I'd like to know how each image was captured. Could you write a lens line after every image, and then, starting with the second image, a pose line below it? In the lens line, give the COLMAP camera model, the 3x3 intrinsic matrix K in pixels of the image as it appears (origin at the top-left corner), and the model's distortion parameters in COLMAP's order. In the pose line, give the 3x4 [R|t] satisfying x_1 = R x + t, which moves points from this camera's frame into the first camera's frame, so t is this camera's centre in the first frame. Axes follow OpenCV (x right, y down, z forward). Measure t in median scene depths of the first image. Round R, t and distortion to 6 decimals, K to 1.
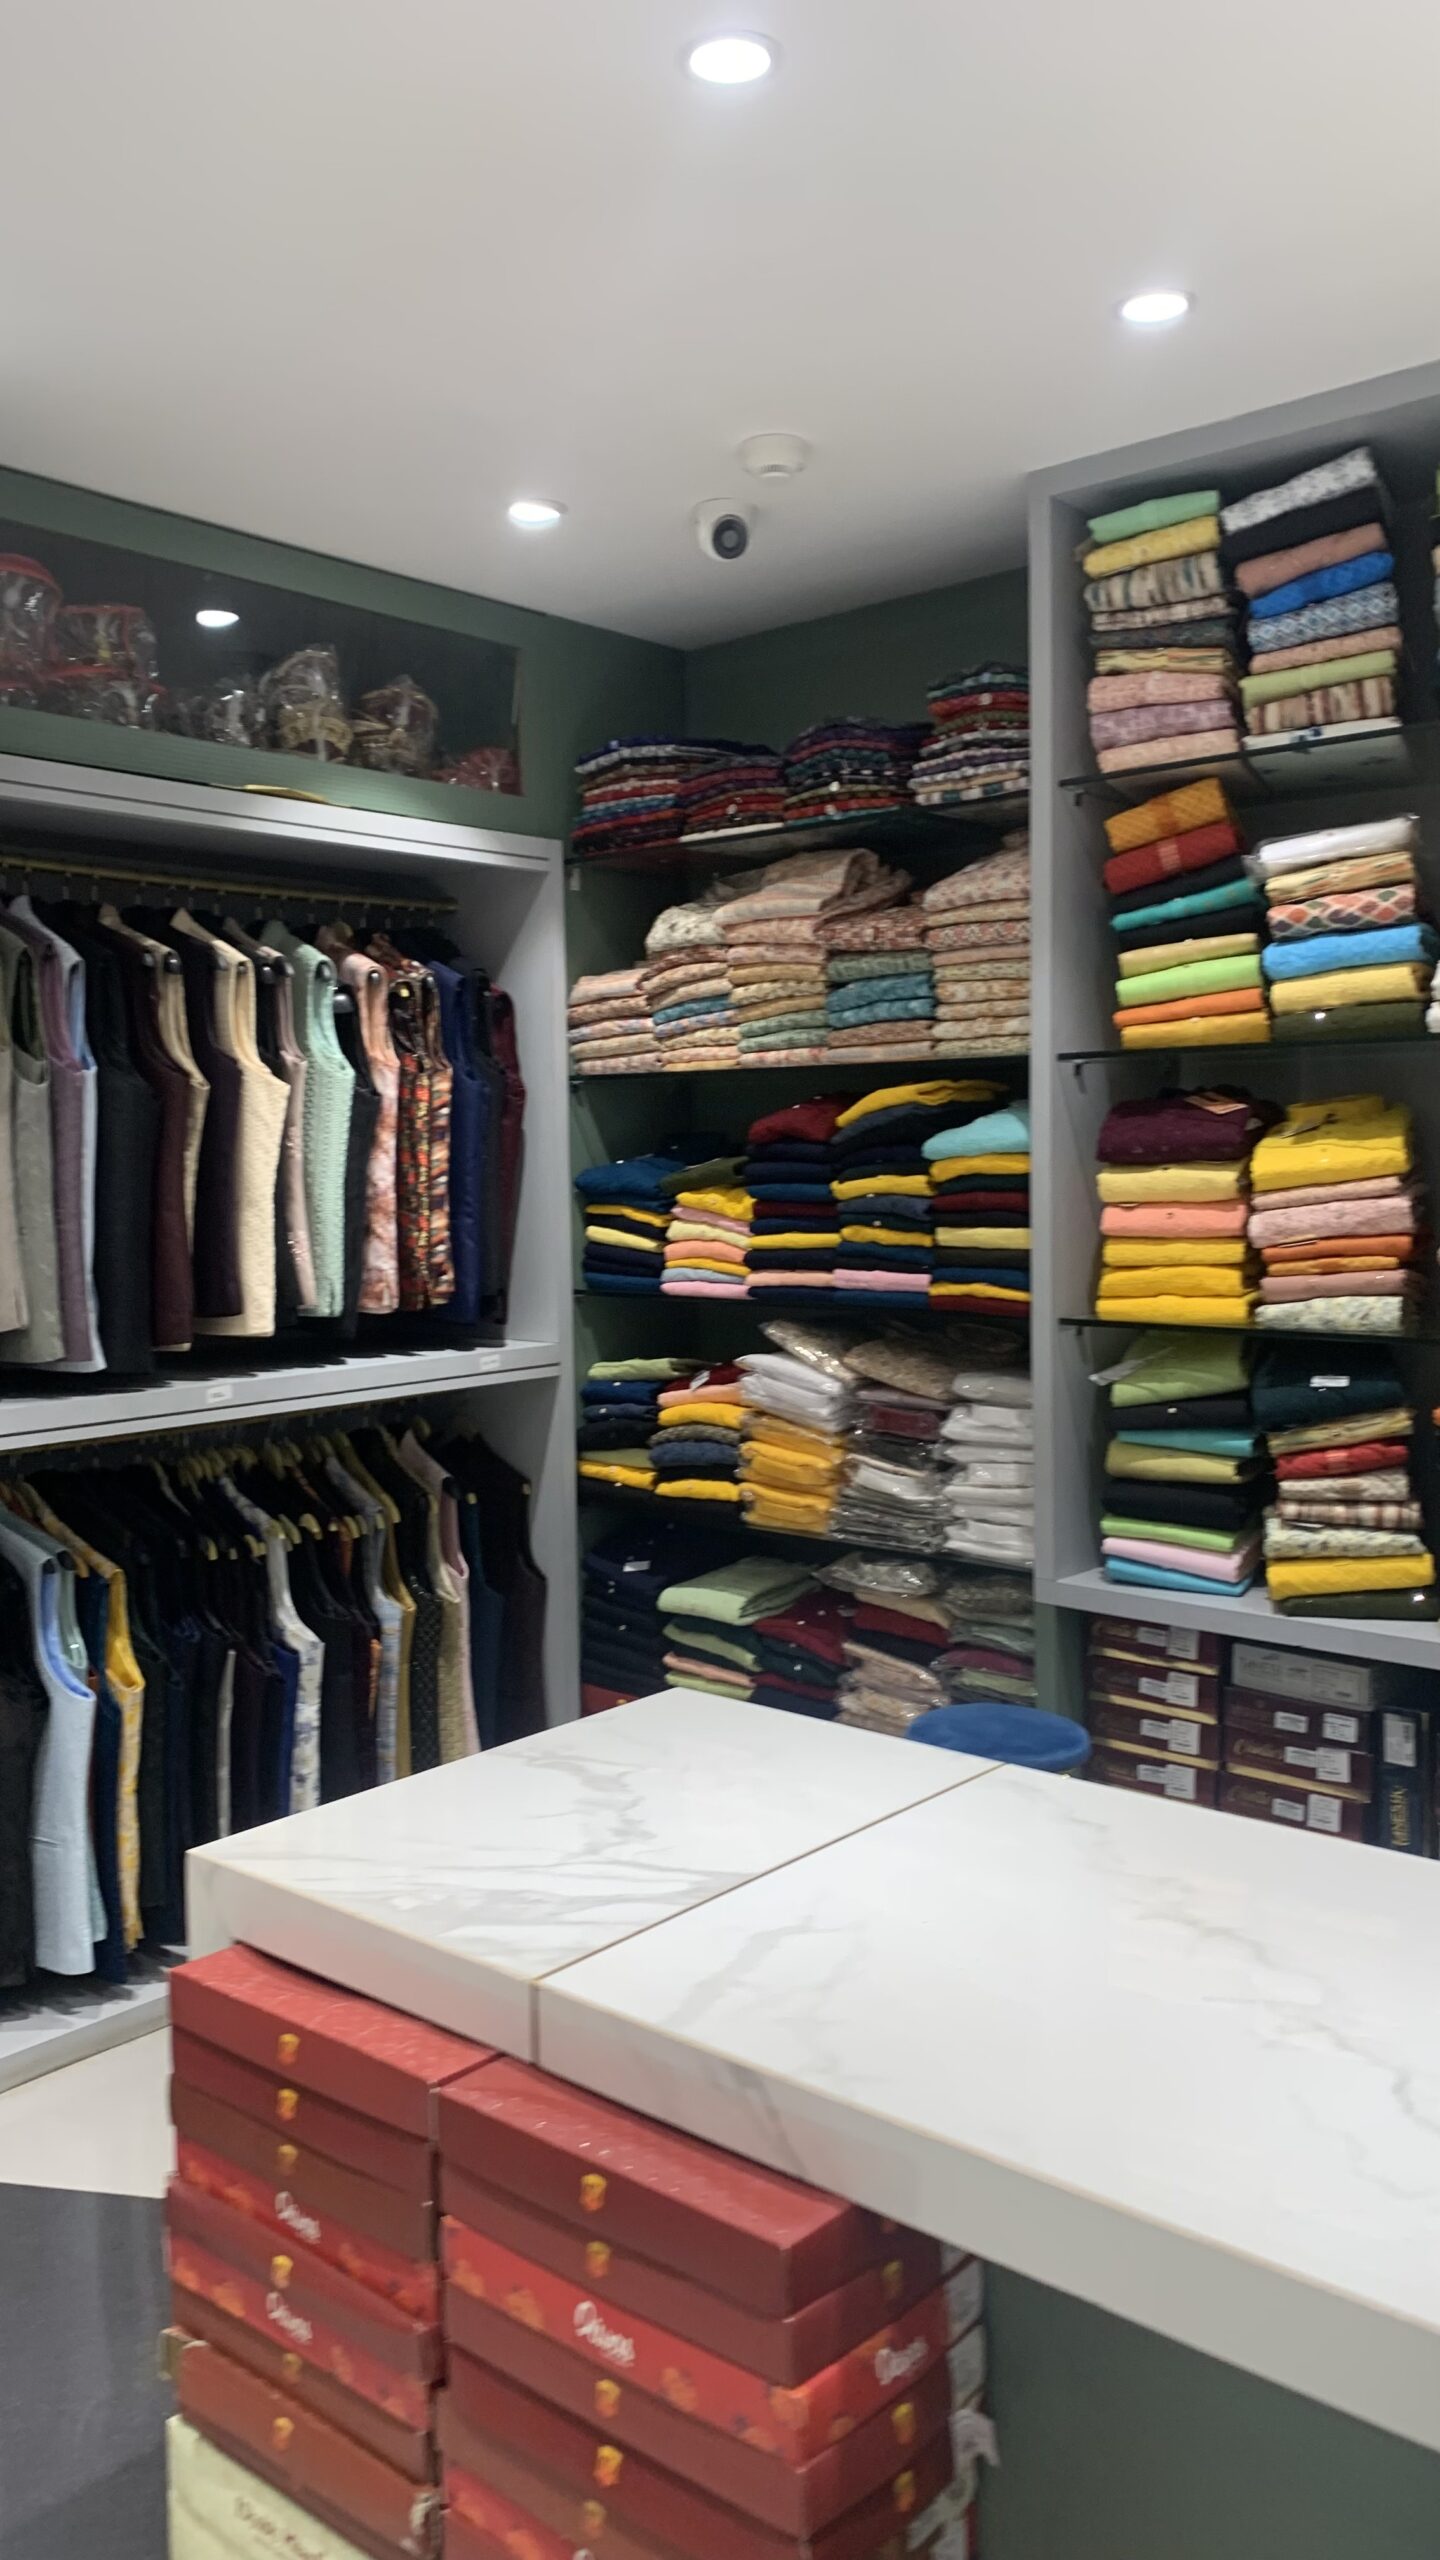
lens RADIAL K [[1953.7, 0, 719.1], [0, 1953.7, 1261.5], [0, 0, 1]] dist [0.161171, -0.342147]
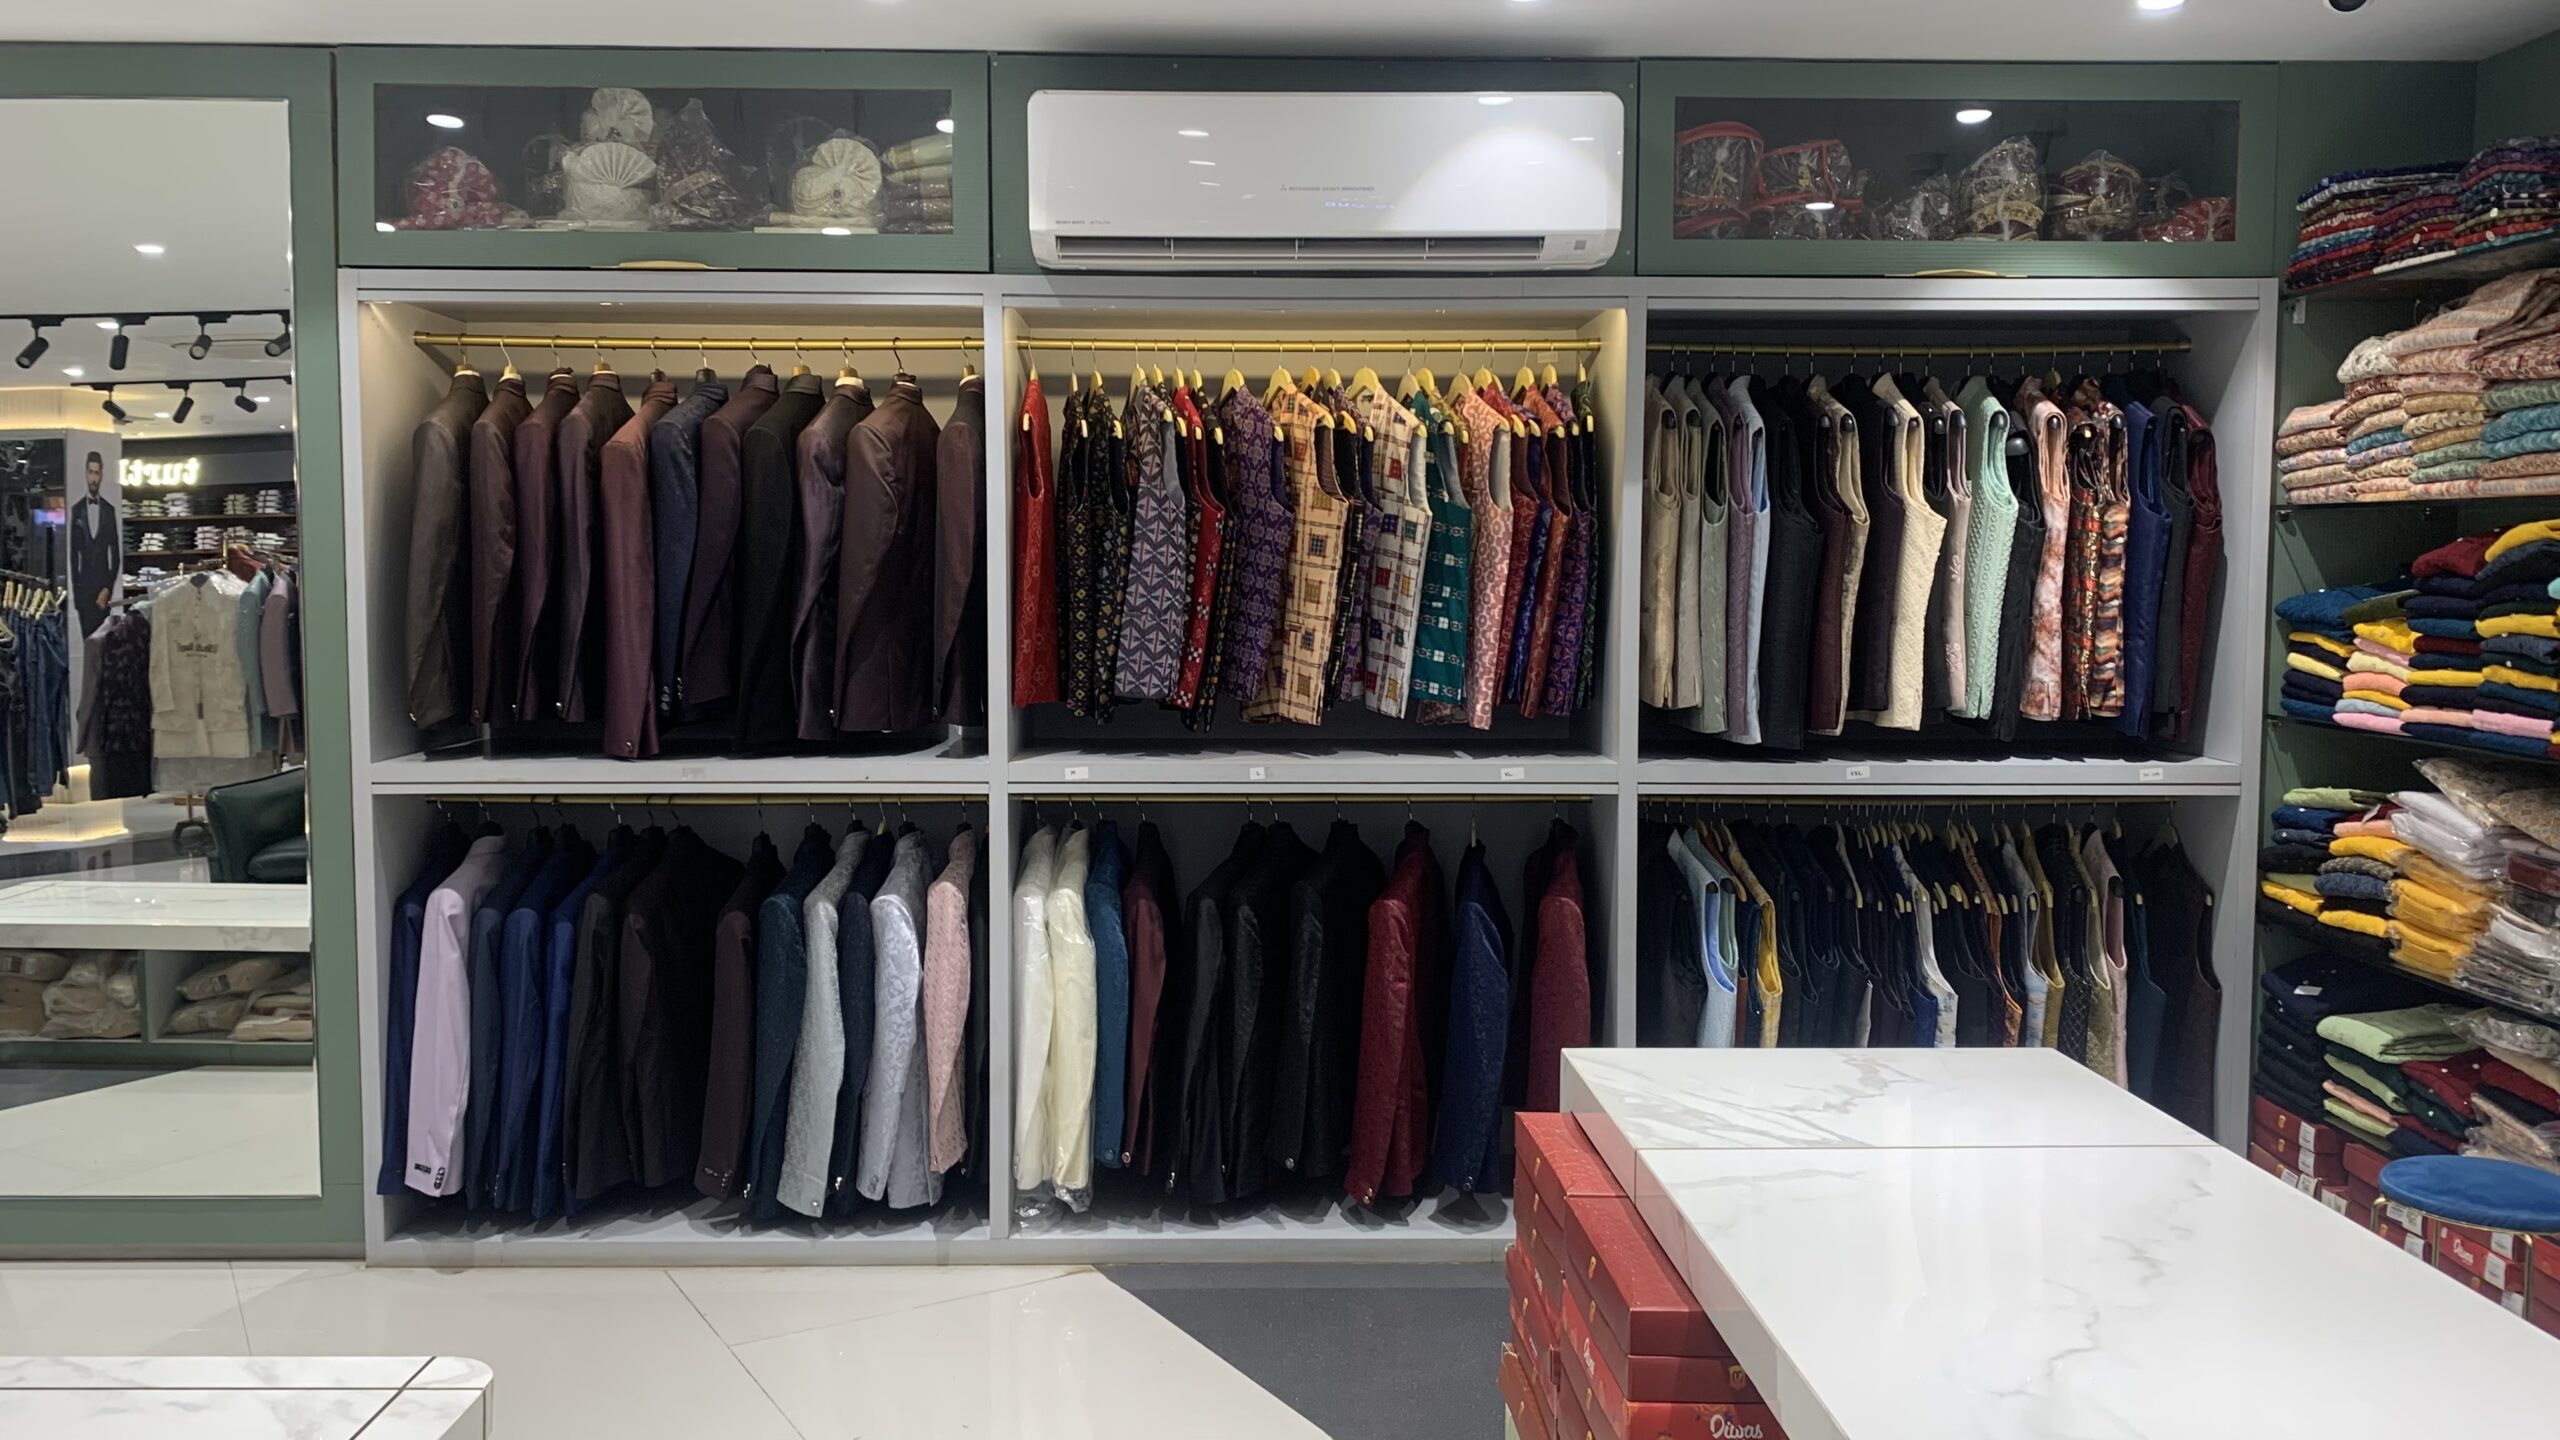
lens RADIAL K [[2027.2, 0, 1280.0], [0, 2027.2, 720.0], [0, 0, 1]] dist [0.000368, -0.008874]
pose [[0.671188, 0.075900, -0.737391, 0.394263], [-0.054156, 0.997107, 0.053339, -0.012074], [0.739306, 0.004134, 0.673357, -0.107046]]
